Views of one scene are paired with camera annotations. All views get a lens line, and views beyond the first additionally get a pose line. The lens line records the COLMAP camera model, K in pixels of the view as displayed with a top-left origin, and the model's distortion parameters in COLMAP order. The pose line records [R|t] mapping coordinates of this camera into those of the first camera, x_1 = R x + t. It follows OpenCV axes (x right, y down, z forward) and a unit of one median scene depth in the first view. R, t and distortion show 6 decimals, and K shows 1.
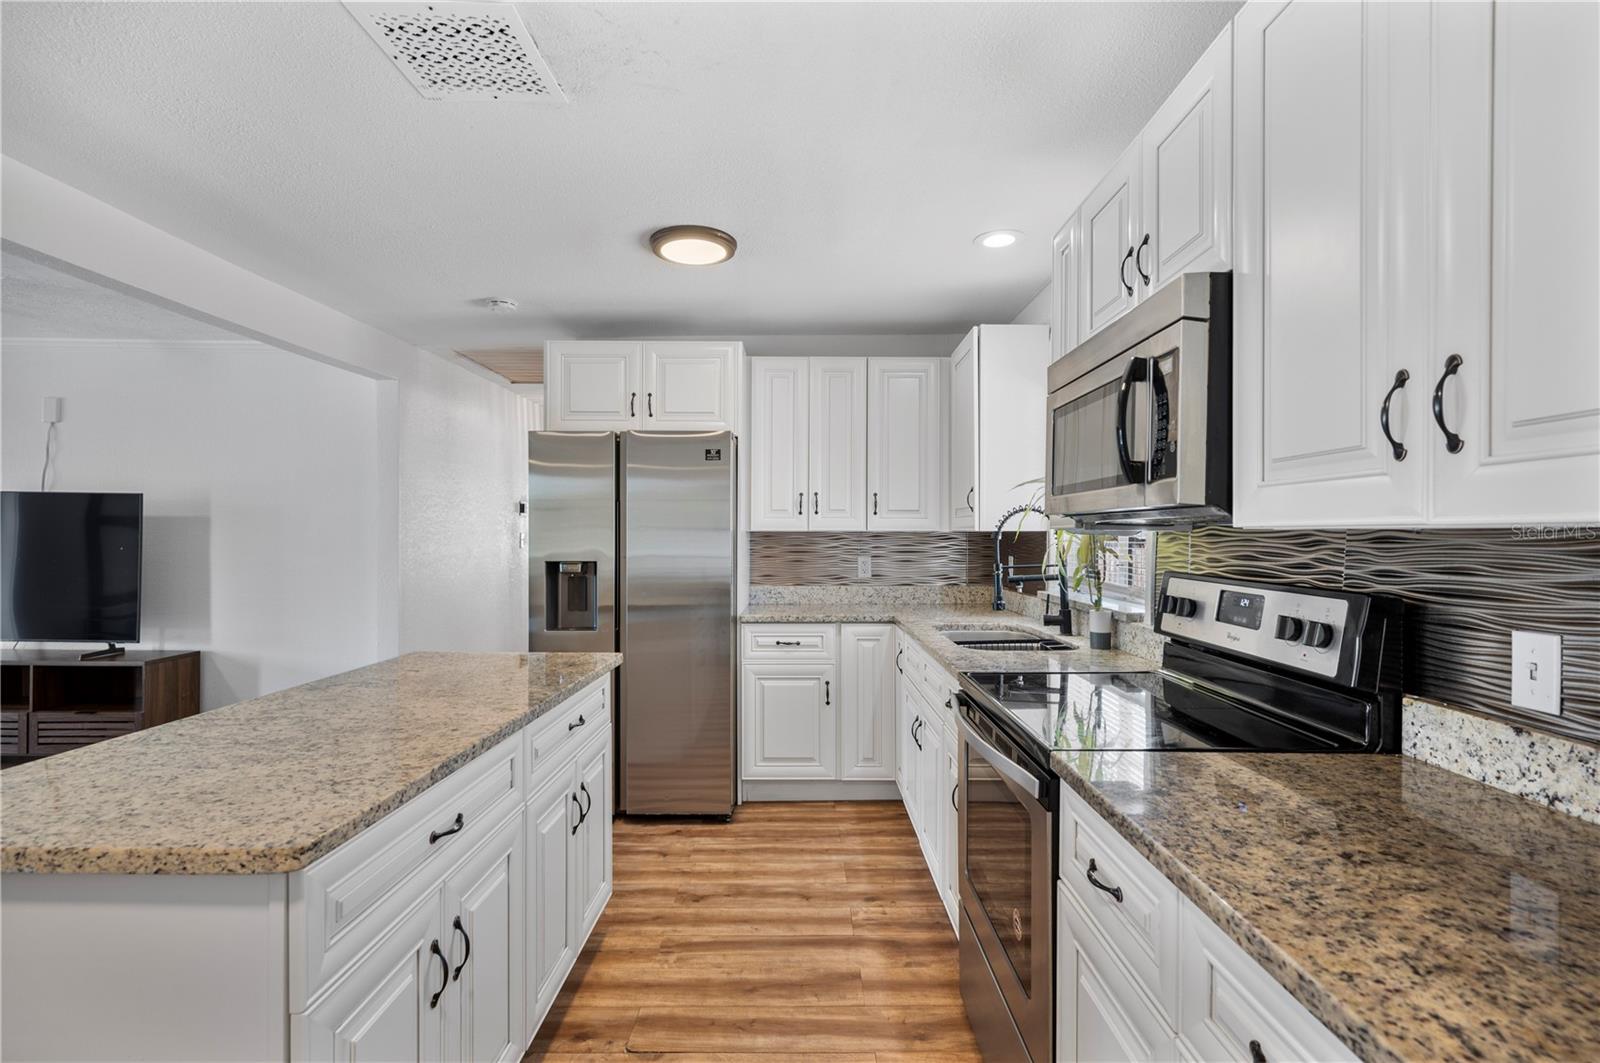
lens RADIAL K [[754.0, 0, 800.0], [0, 754.0, 531.5], [0, 0, 1]] dist [0.001596, -0.000118]
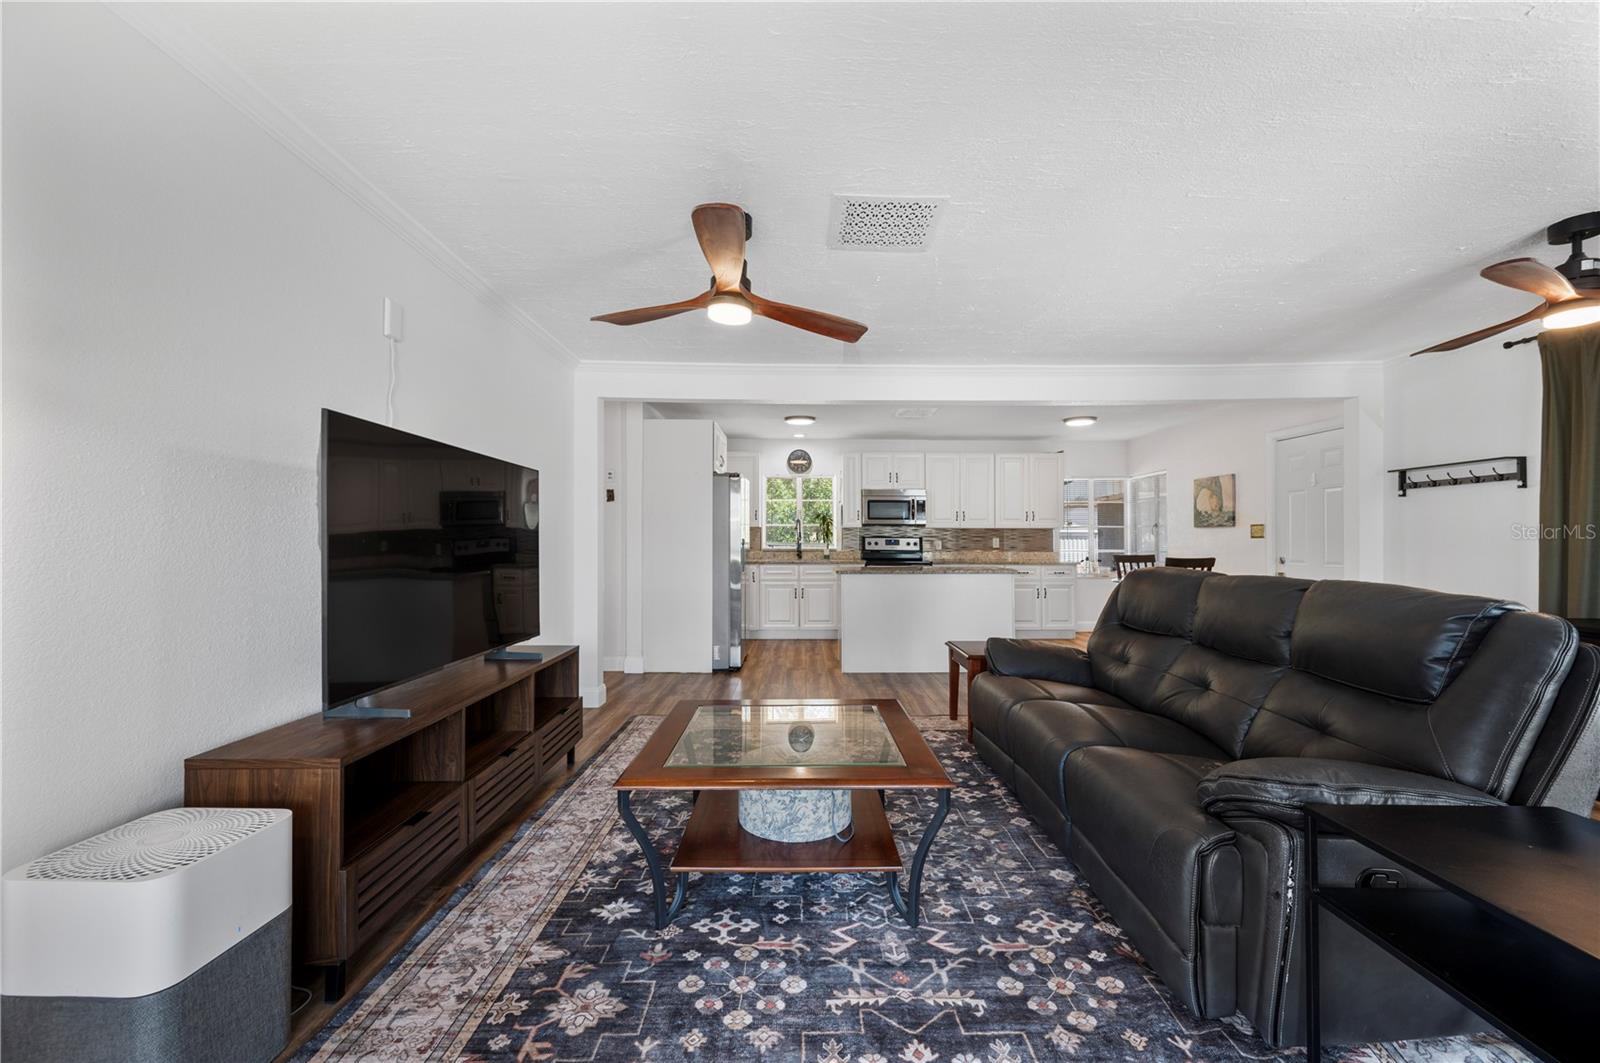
lens RADIAL K [[640.9, 0, 800.0], [0, 640.9, 531.5], [0, 0, 1]] dist [-0.000963, -0.000156]
pose [[-0.008781, 0.007943, 0.999930, -2.091111], [-0.007636, 0.999939, -0.008010, 0.033861], [-0.999932, -0.007706, -0.008720, 0.881219]]
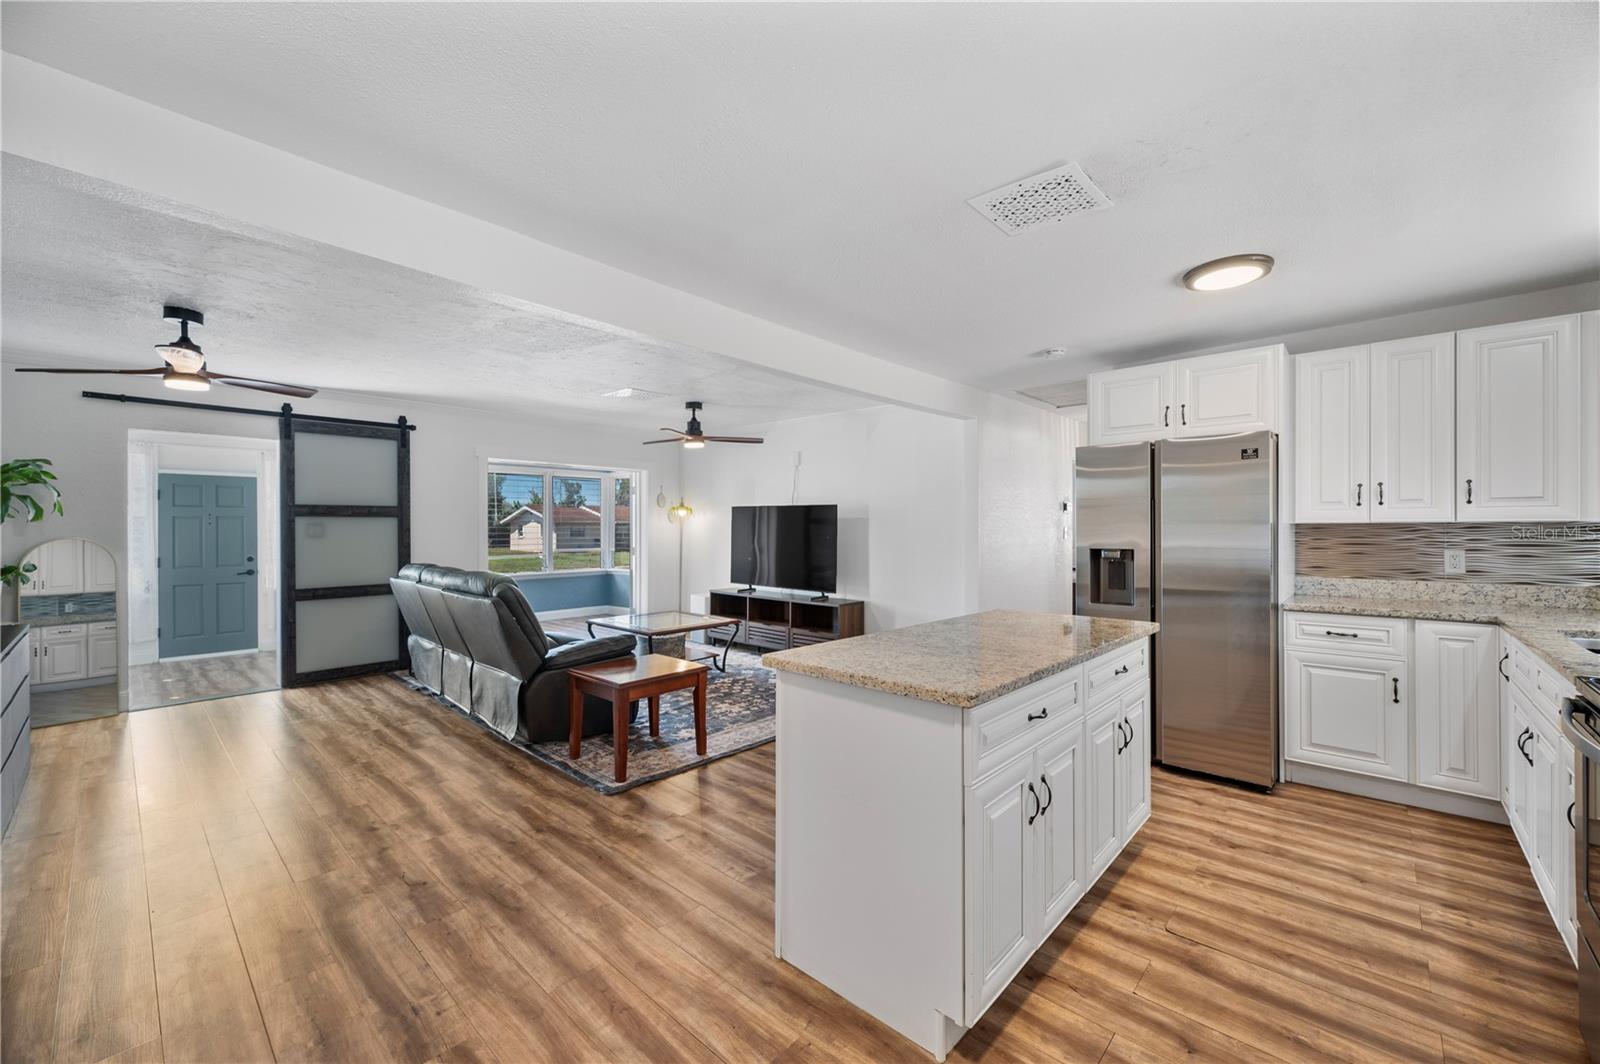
lens RADIAL K [[631.9, 0, 800.7], [0, 631.9, 530.7], [0, 0, 1]] dist [-0.002120, 0.000148]
pose [[0.738222, -0.002429, -0.674554, 0.021102], [0.007393, 0.999963, 0.004490, 0.000949], [0.674518, -0.008302, 0.738212, -0.115458]]
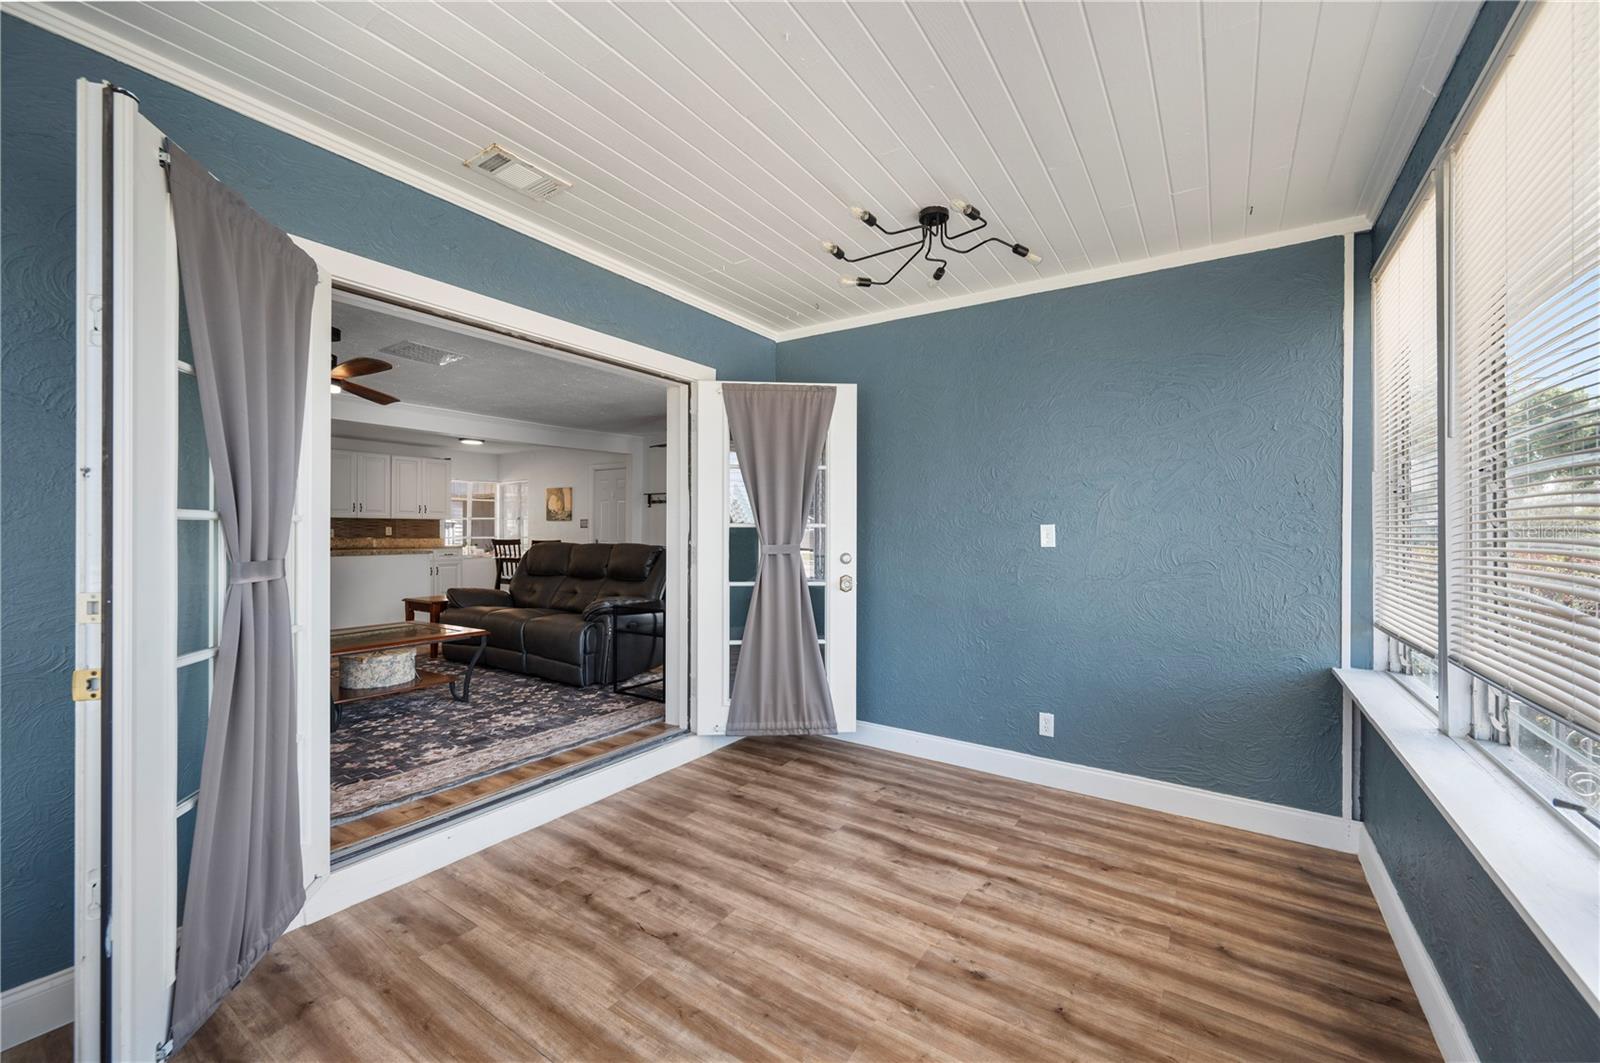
lens RADIAL K [[641.2, 0, 811.9], [0, 641.2, 531.5], [0, 0, 1]] dist [-0.001087, -0.000365]
pose [[-0.837276, -0.007501, 0.546729, -2.778725], [-0.010540, 0.999942, -0.002421, 0.041121], [-0.546678, -0.007789, -0.837306, 1.464036]]
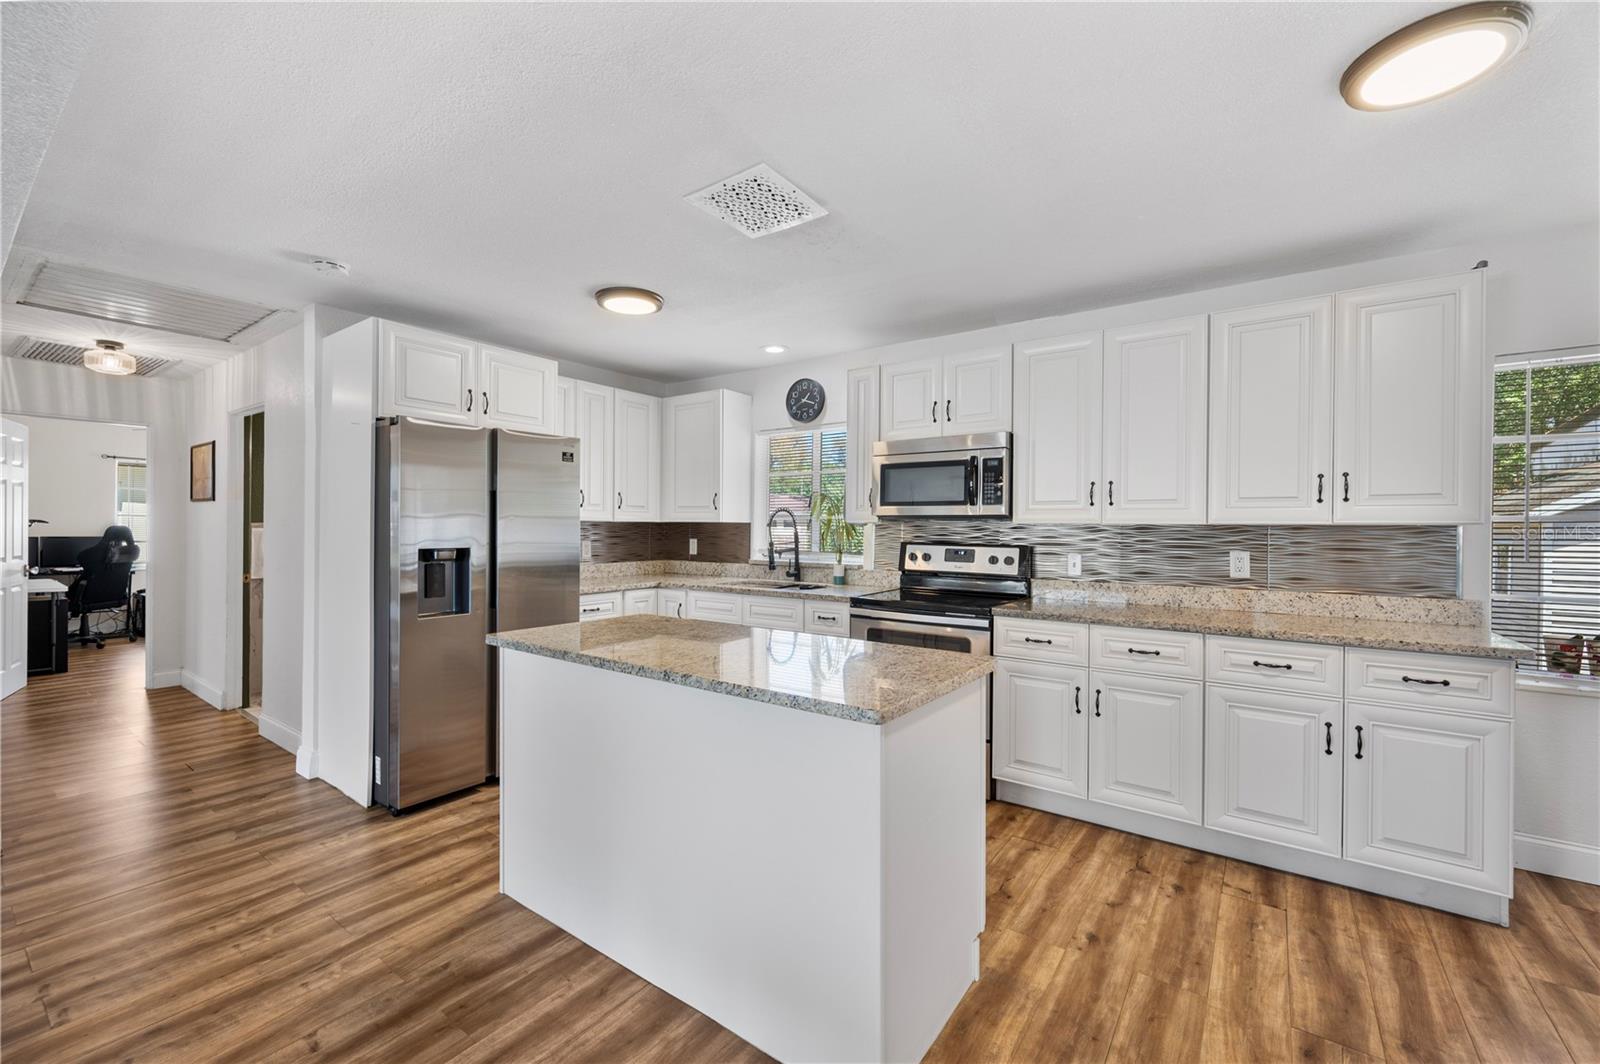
lens RADIAL K [[645.3, 0, 802.7], [0, 645.3, 530.2], [0, 0, 1]] dist [-0.001053, -0.000035]
pose [[0.581574, -0.001230, 0.813493, -0.752614], [-0.009827, 0.999915, 0.008537, 0.002737], [-0.813434, -0.012959, 0.581513, 0.093520]]
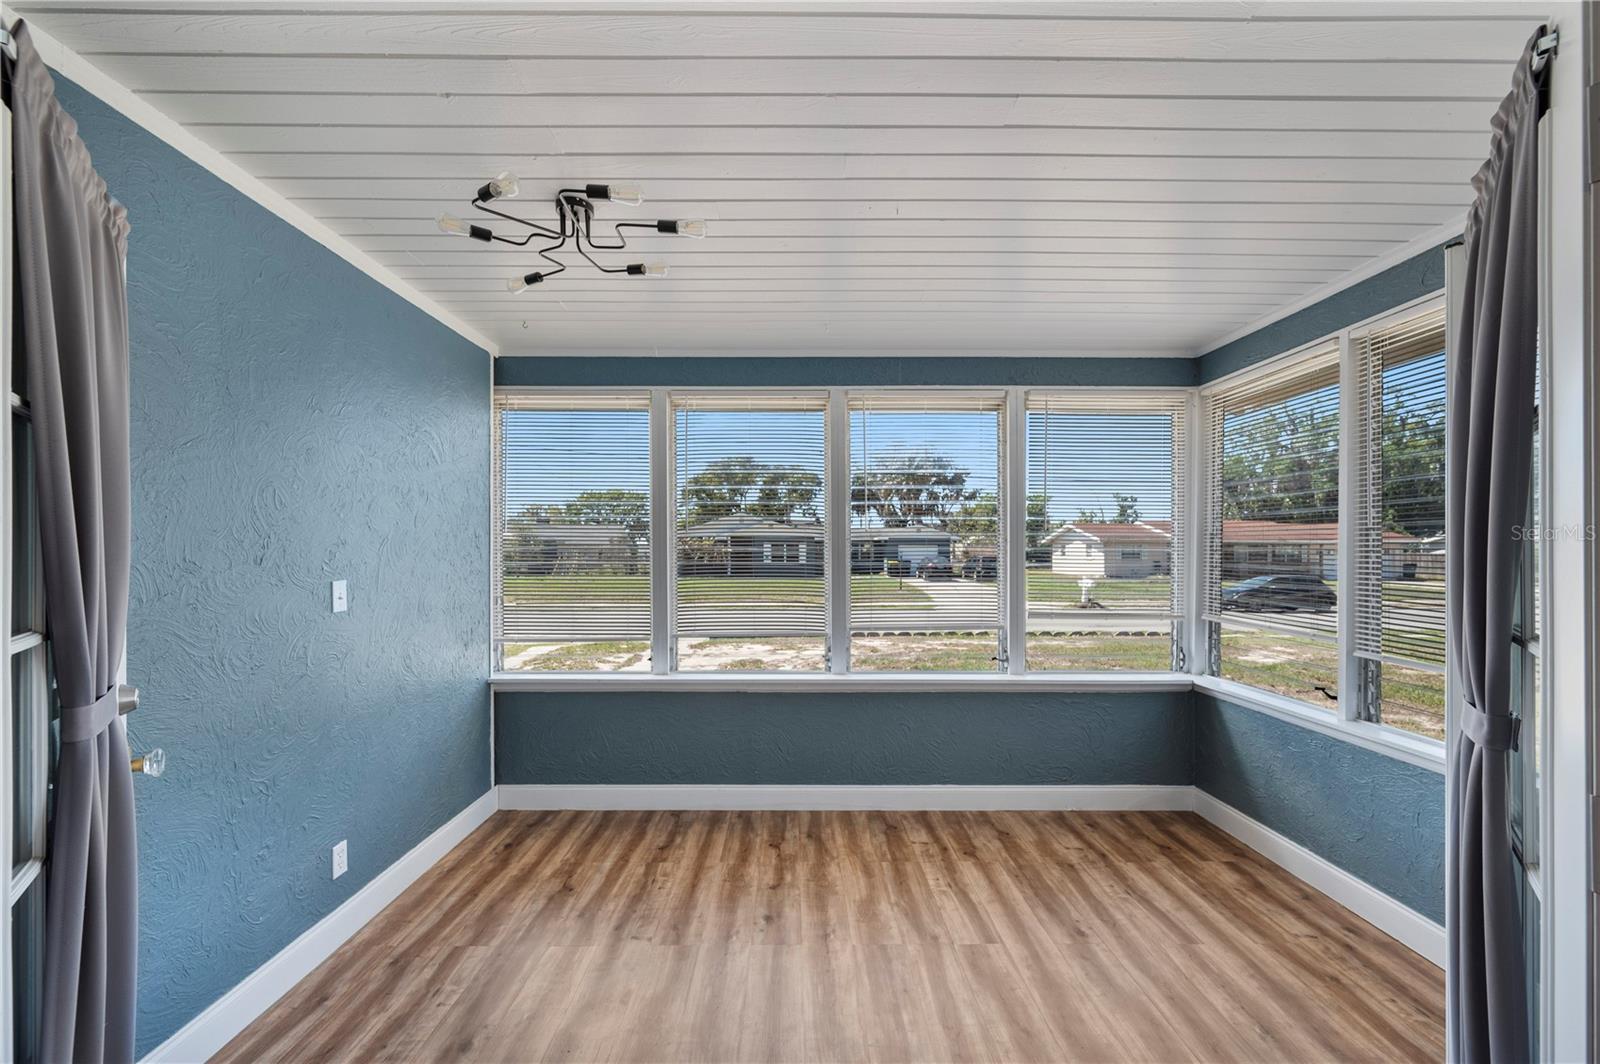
lens RADIAL K [[642.5, 0, 792.5], [0, 642.5, 544.4], [0, 0, 1]] dist [0.000036, 0.000046]
pose [[0.004765, -0.008068, -0.999956, -1.827236], [0.001802, 0.999966, -0.008060, -0.010246], [0.999987, -0.001764, 0.004780, 0.935563]]
